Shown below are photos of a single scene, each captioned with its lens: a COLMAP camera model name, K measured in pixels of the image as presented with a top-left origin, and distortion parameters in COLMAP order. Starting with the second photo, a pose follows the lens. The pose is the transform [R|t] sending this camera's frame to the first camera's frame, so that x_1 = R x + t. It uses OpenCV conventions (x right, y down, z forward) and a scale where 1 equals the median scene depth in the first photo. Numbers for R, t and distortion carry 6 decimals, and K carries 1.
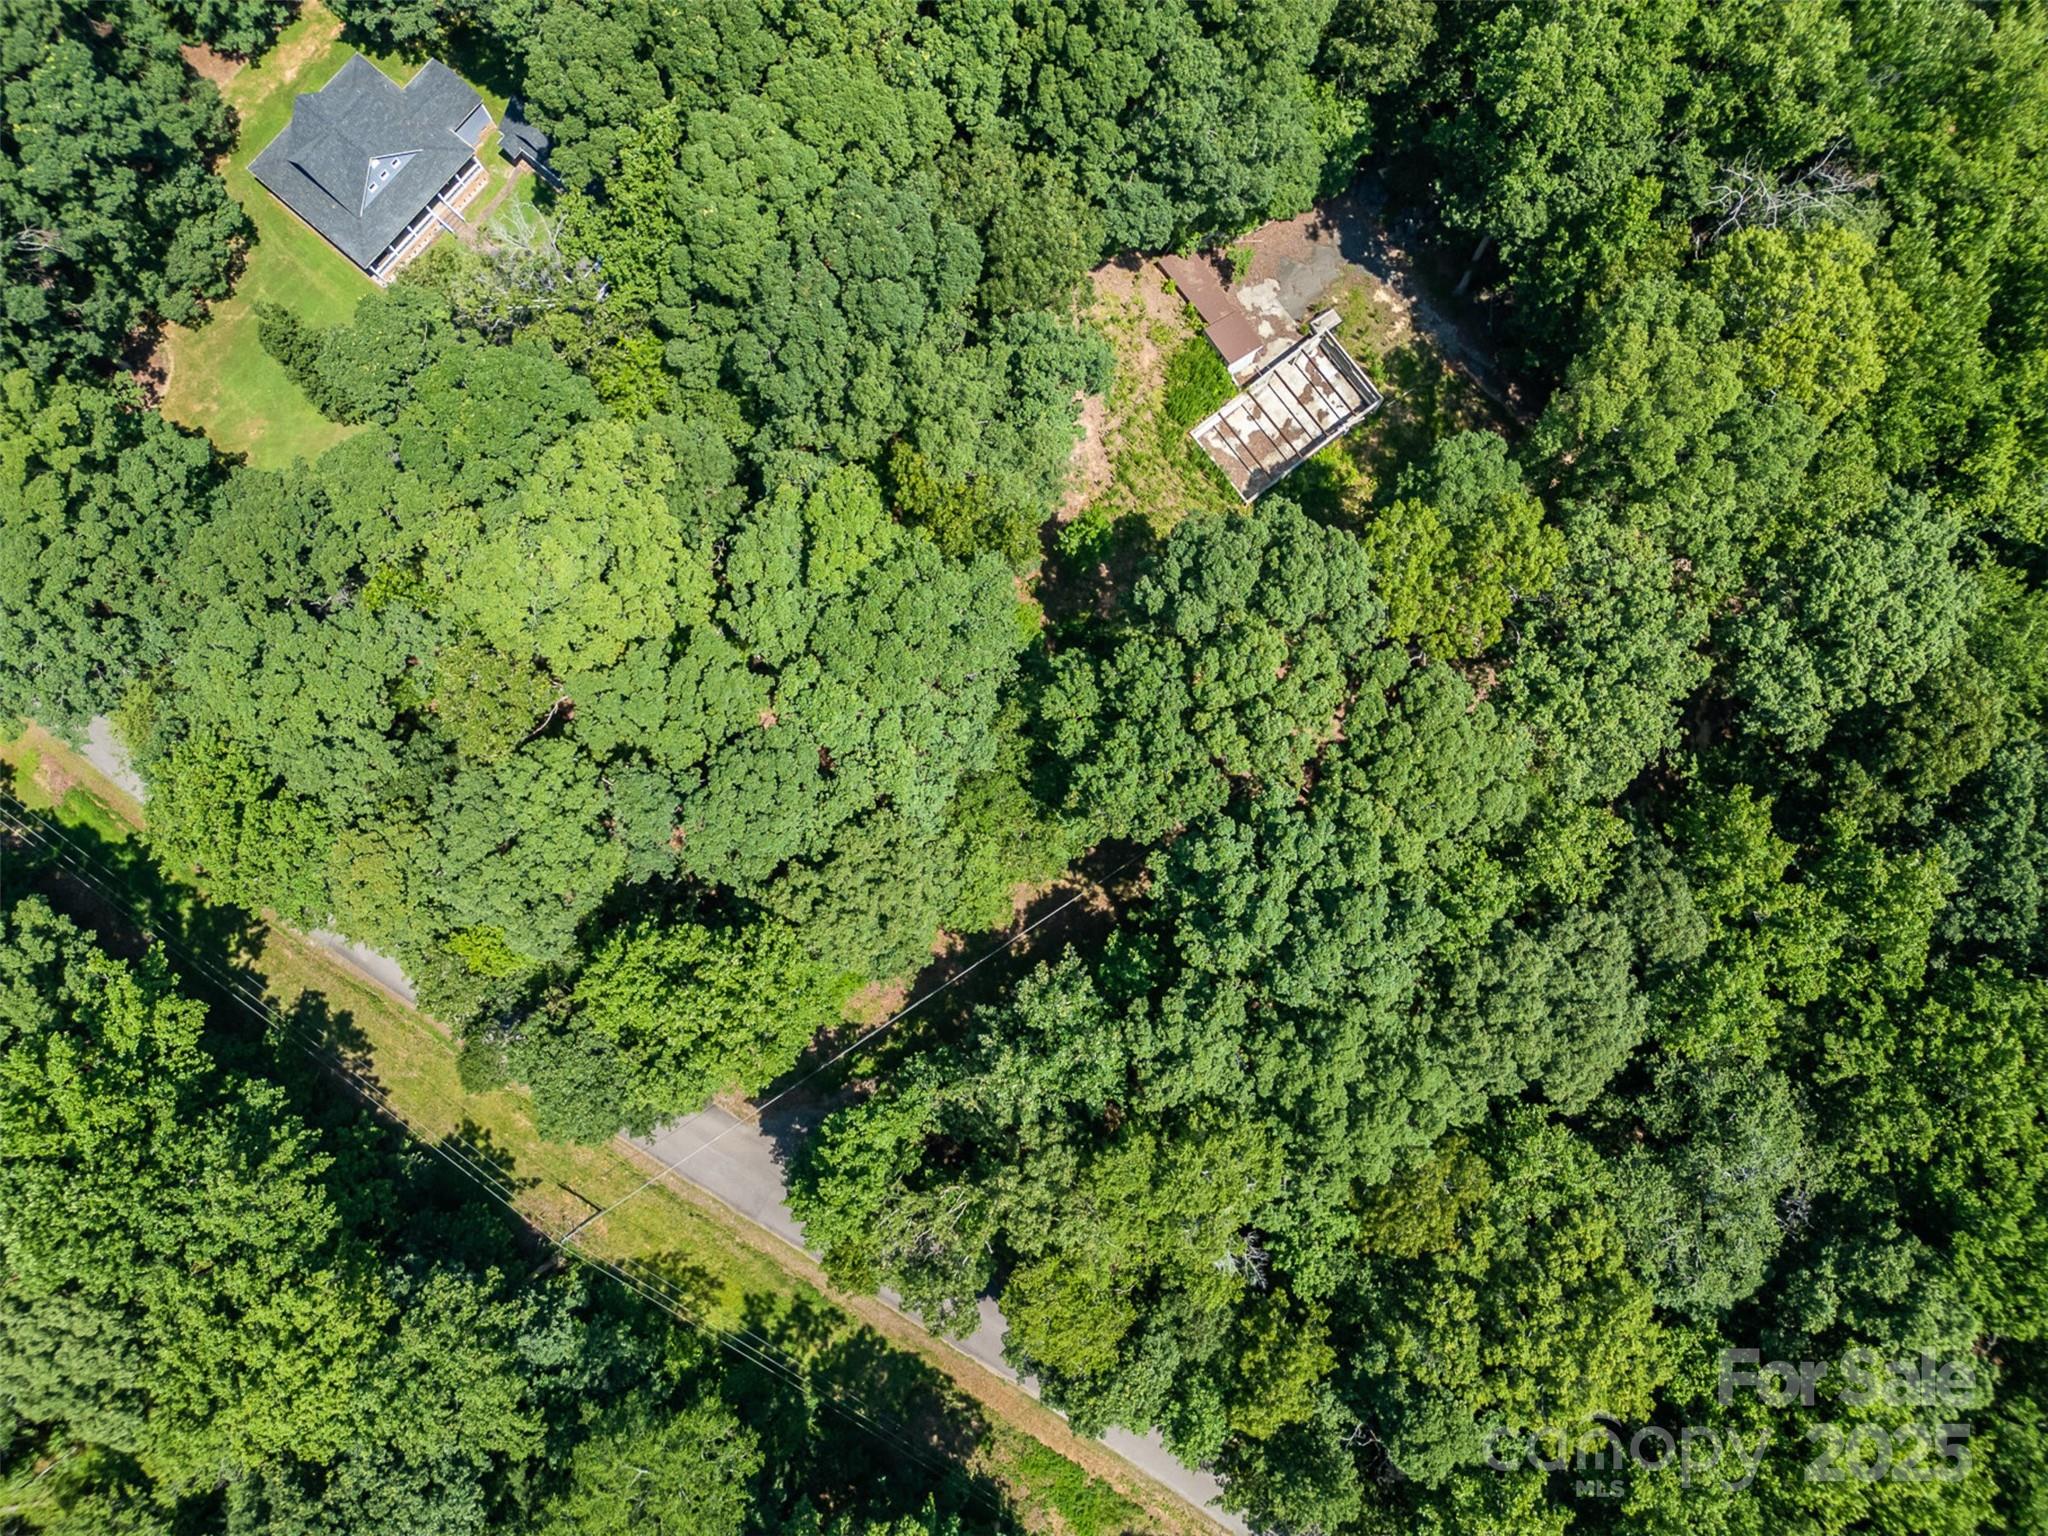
lens RADIAL K [[1537.4, 0, 1024.0], [0, 1537.4, 768.0], [0, 0, 1]] dist [0.010242, 0.000084]
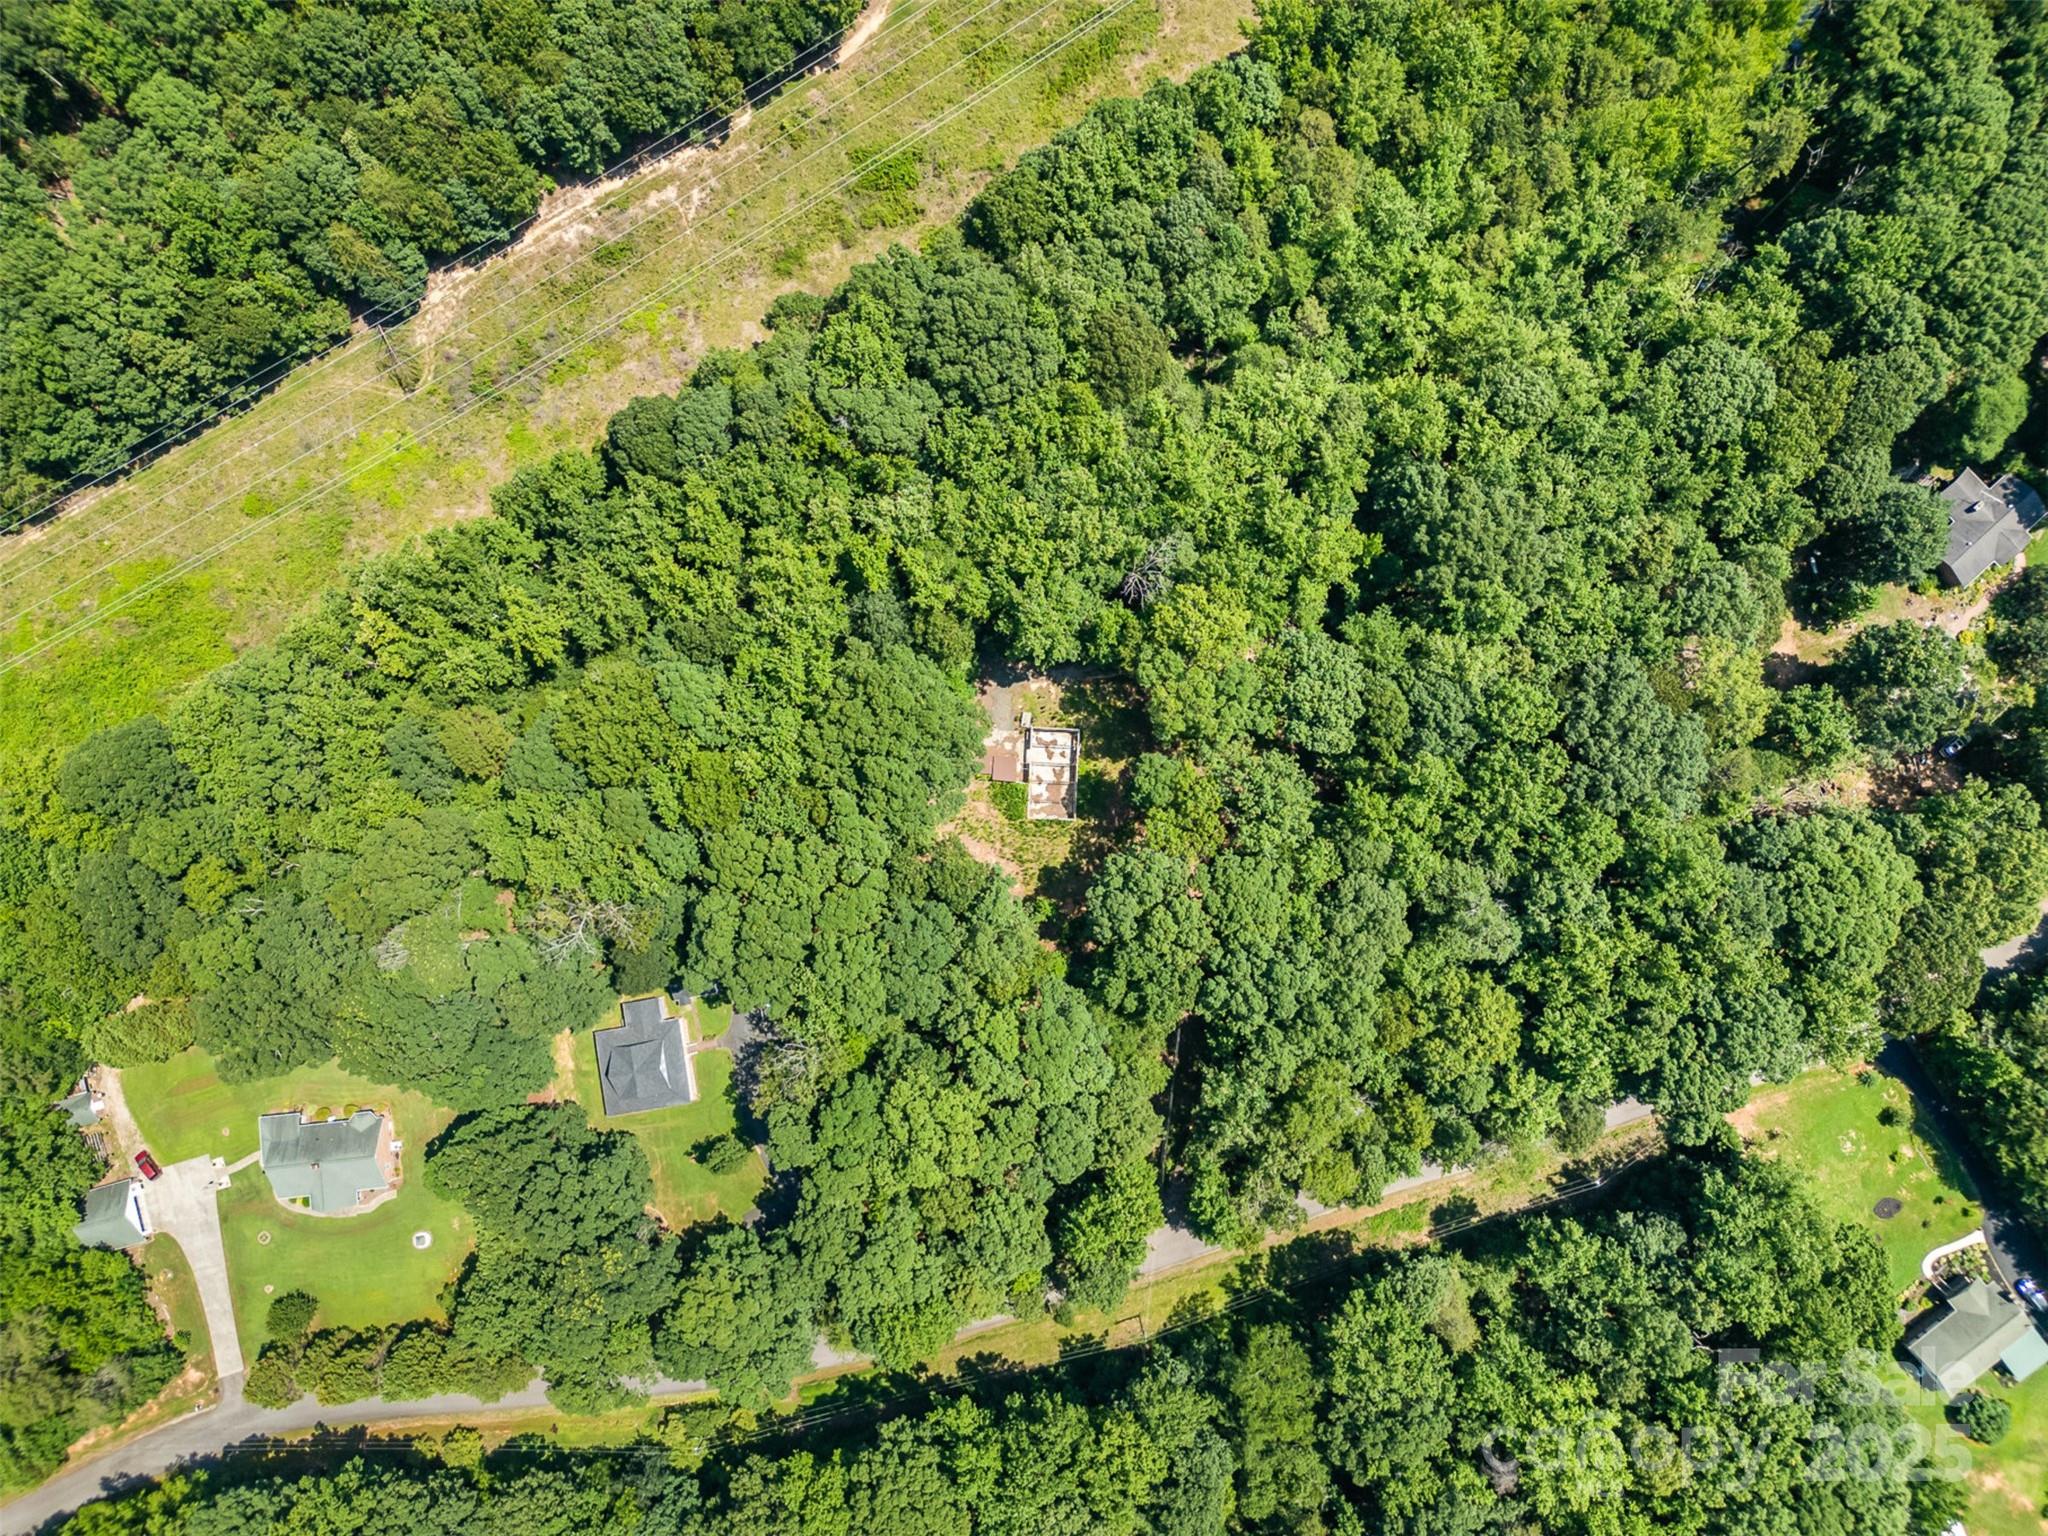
lens RADIAL K [[1537.4, 0, 1024.0], [0, 1537.4, 768.0], [0, 0, 1]] dist [0.010242, 0.000084]
pose [[0.647903, -0.761018, 0.032762, 0.113746], [0.757918, 0.648363, 0.072006, -0.492224], [-0.076040, -0.021822, 0.996866, -1.095752]]
